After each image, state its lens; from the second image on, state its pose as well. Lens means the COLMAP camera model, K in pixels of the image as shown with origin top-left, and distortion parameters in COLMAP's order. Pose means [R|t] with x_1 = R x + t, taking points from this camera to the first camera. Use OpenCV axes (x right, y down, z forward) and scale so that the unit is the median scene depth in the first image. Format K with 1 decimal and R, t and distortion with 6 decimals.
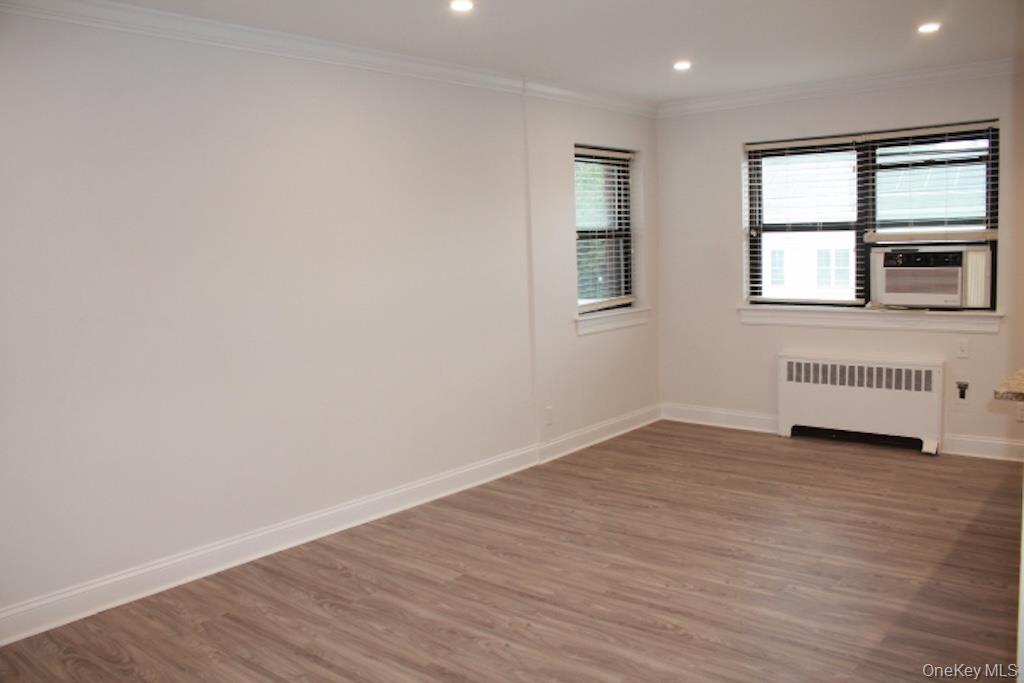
lens RADIAL K [[854.4, 0, 505.6], [0, 854.4, 331.2], [0, 0, 1]] dist [-0.160870, 0.132134]
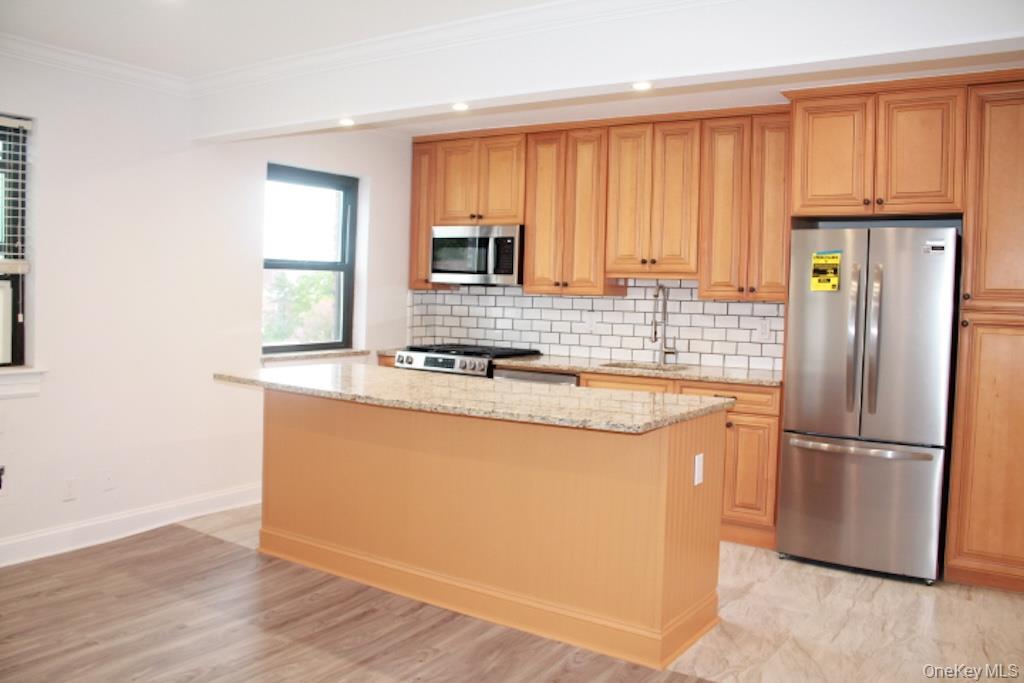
lens RADIAL K [[854.4, 0, 505.6], [0, 854.4, 331.2], [0, 0, 1]] dist [-0.160870, 0.132134]
pose [[-0.106064, -0.012707, 0.994278, -0.195951], [0.076339, 0.996863, 0.020883, -0.035615], [-0.991425, 0.078117, -0.104761, 0.577460]]
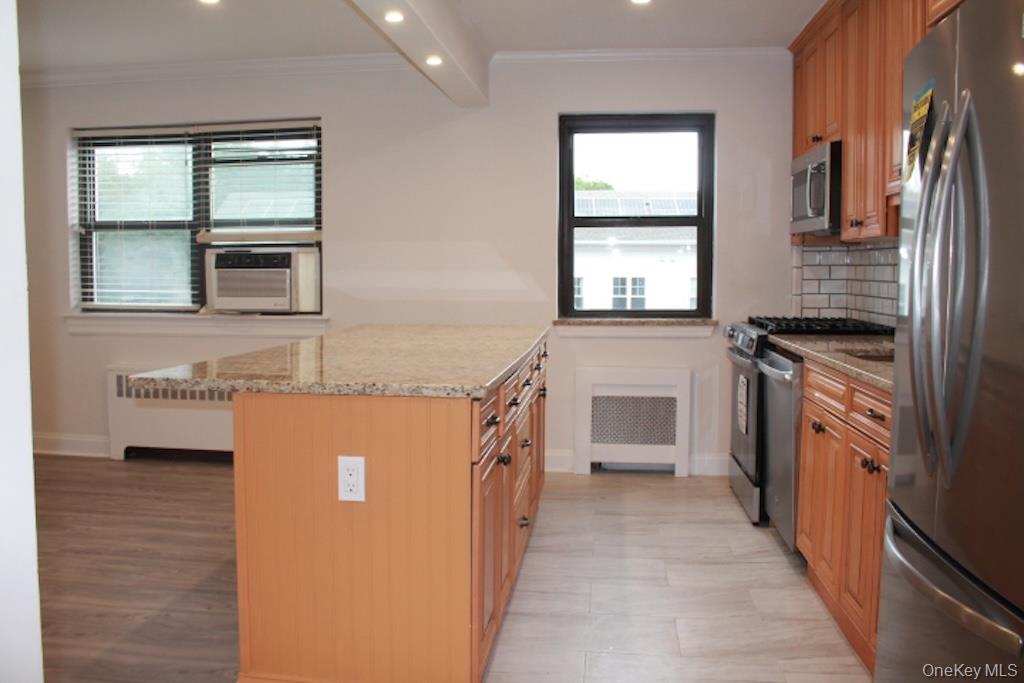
lens RADIAL K [[854.4, 0, 505.6], [0, 854.4, 331.2], [0, 0, 1]] dist [-0.160870, 0.132134]
pose [[0.836851, -0.003636, 0.547418, 0.210093], [0.023933, 0.999265, -0.029950, 0.027248], [-0.546907, 0.038166, 0.836323, 0.043712]]
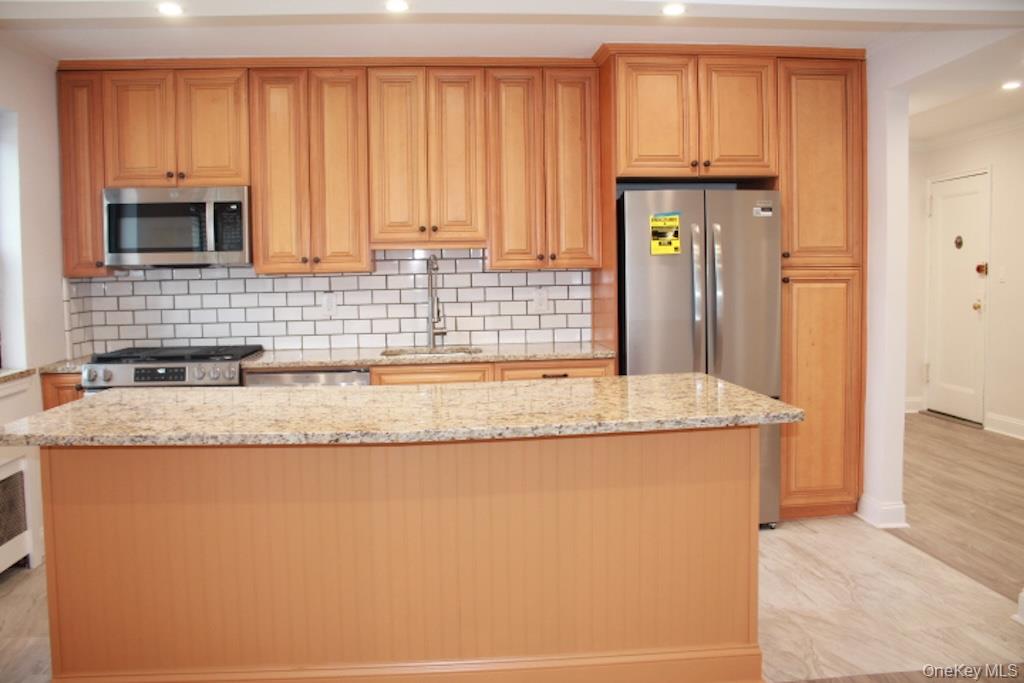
lens RADIAL K [[854.4, 0, 505.6], [0, 854.4, 331.2], [0, 0, 1]] dist [-0.160870, 0.132134]
pose [[-0.702053, -0.000183, 0.712124, 0.087577], [0.113528, 0.987182, 0.112176, -0.066212], [-0.703017, 0.159599, -0.693033, 0.828963]]
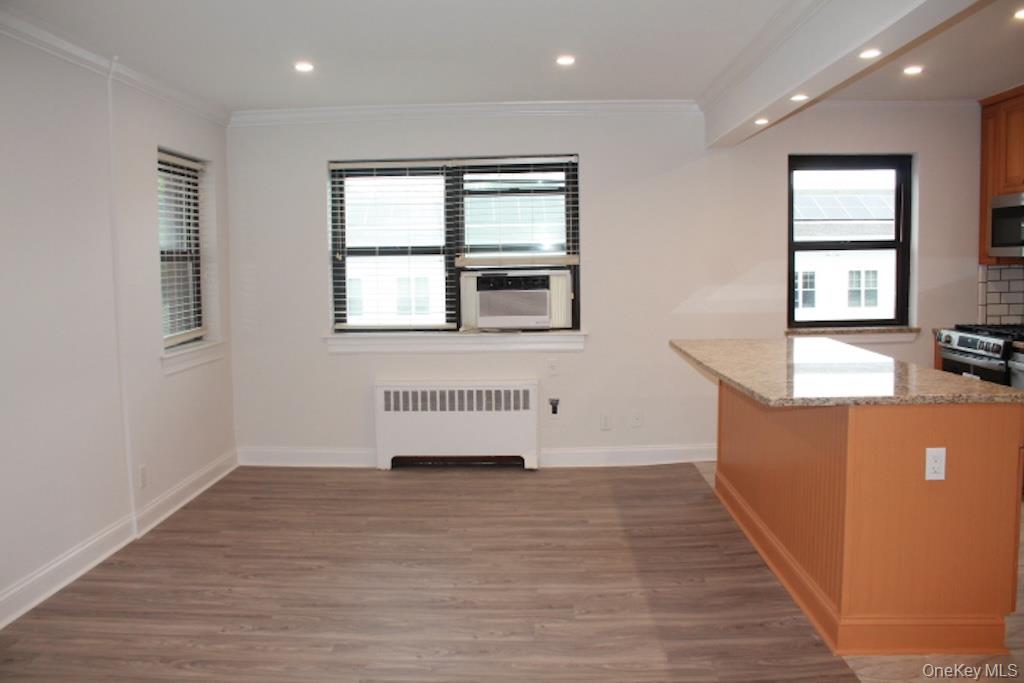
lens RADIAL K [[854.4, 0, 505.6], [0, 854.4, 331.2], [0, 0, 1]] dist [-0.160870, 0.132134]
pose [[0.787265, -0.027971, 0.615979, -0.157453], [0.051564, 0.998458, -0.020563, -0.004790], [-0.614454, 0.047951, 0.787494, 0.156537]]
